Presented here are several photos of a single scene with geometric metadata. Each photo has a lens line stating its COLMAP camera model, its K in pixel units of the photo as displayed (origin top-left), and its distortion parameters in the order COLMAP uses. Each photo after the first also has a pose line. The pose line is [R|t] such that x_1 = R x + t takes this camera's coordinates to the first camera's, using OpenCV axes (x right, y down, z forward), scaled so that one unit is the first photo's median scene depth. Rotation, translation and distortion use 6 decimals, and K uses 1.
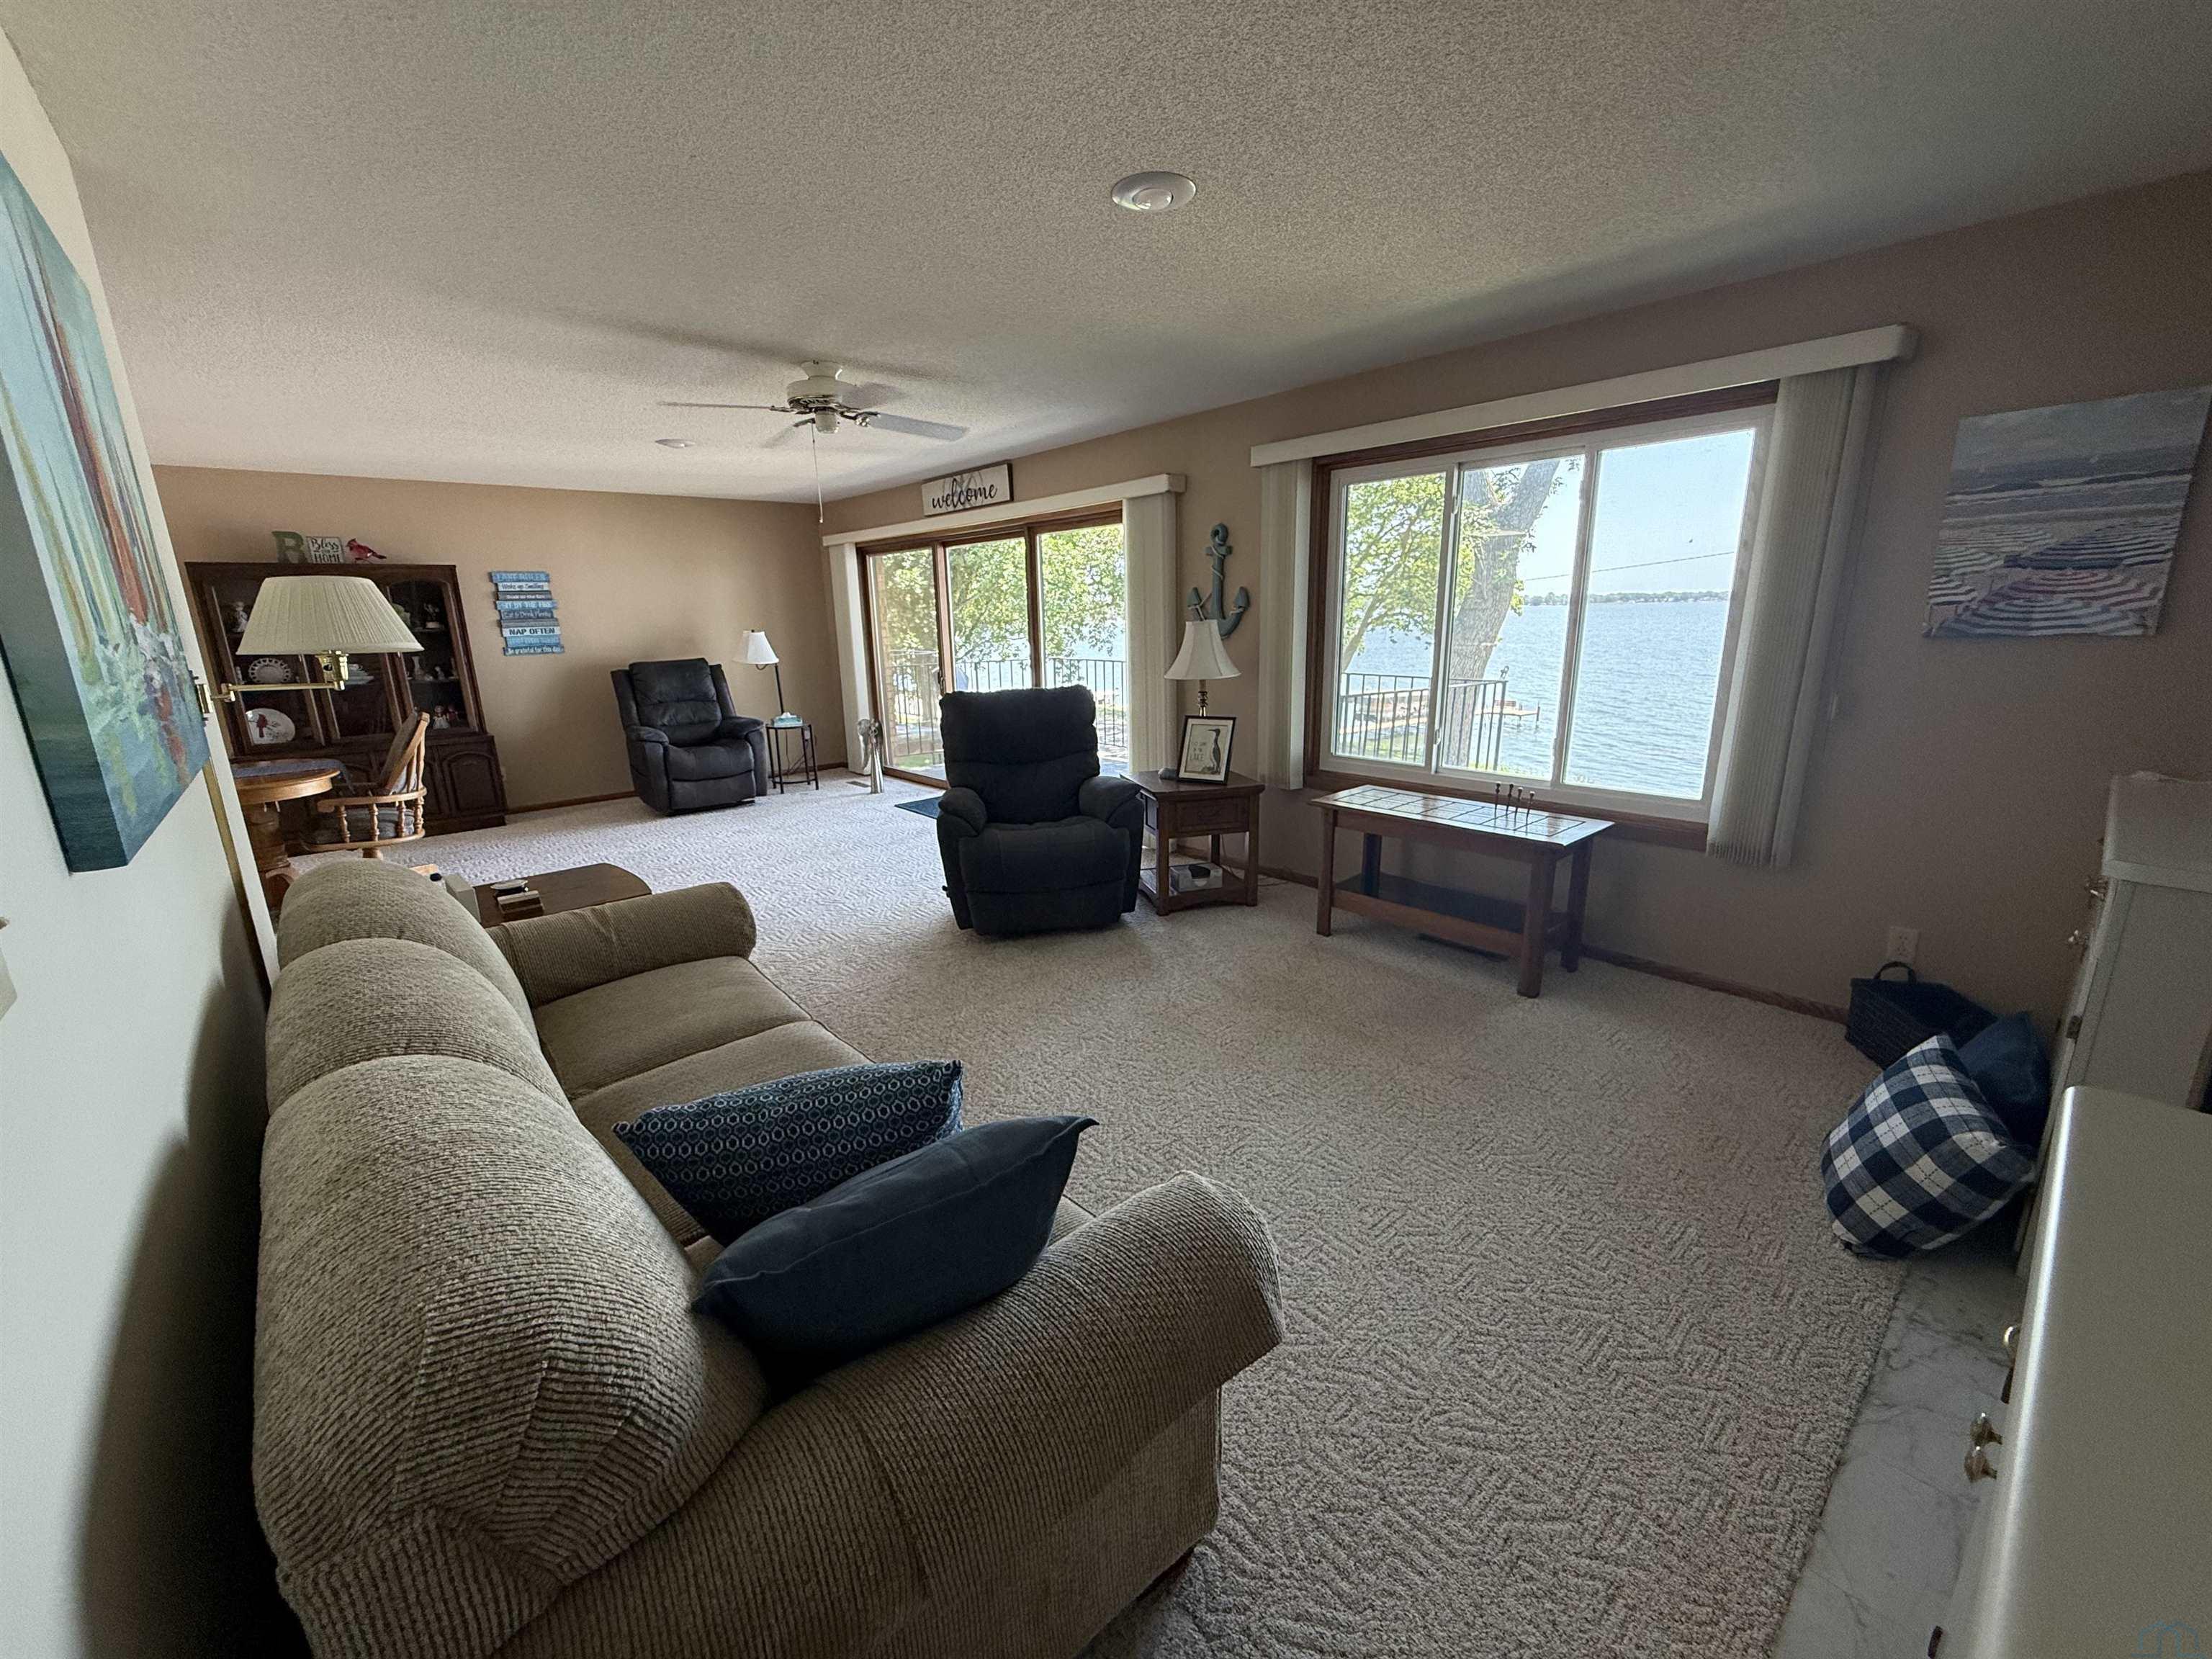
lens RADIAL K [[875.2, 0, 1101.9], [0, 875.2, 831.0], [0, 0, 1]] dist [-0.002083, -0.000036]
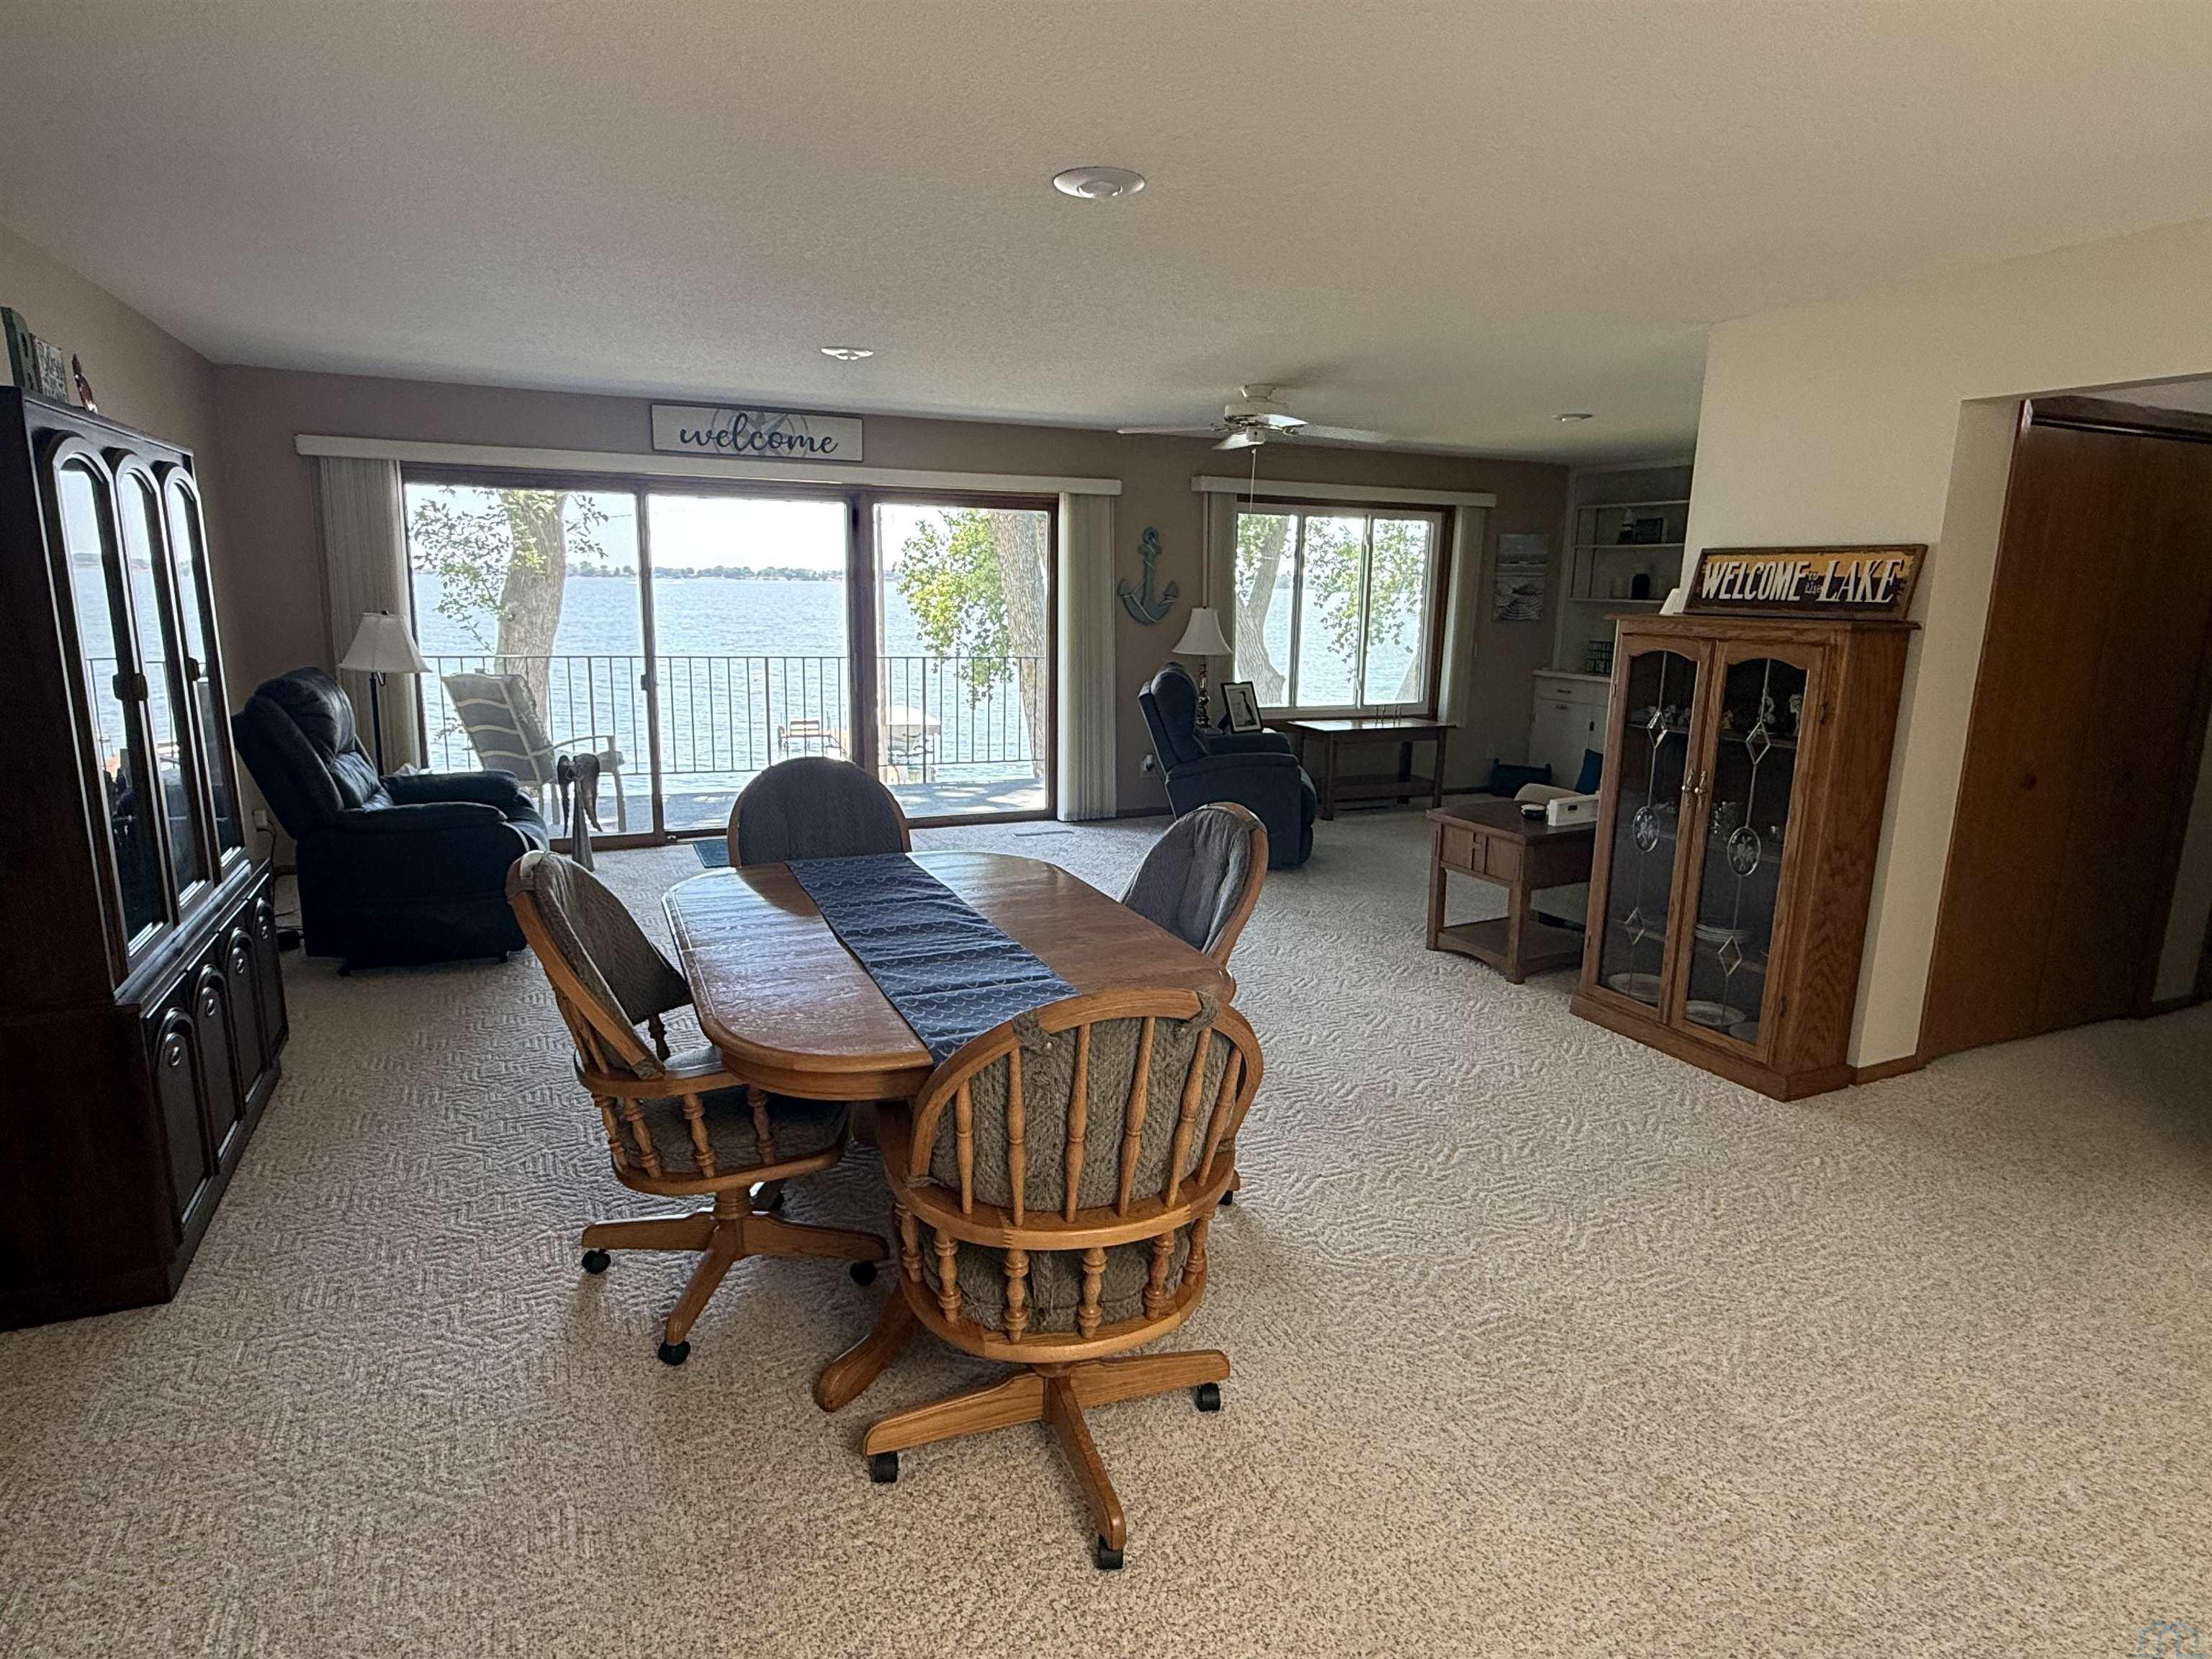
lens RADIAL K [[1230.9, 0, 1111.9], [0, 1230.9, 831.8], [0, 0, 1]] dist [-0.004398, -0.000317]
pose [[0.281801, -0.170642, 0.944177, -2.645322], [0.207363, 0.971632, 0.113714, -0.256061], [-0.936797, 0.163743, 0.309192, 1.022616]]
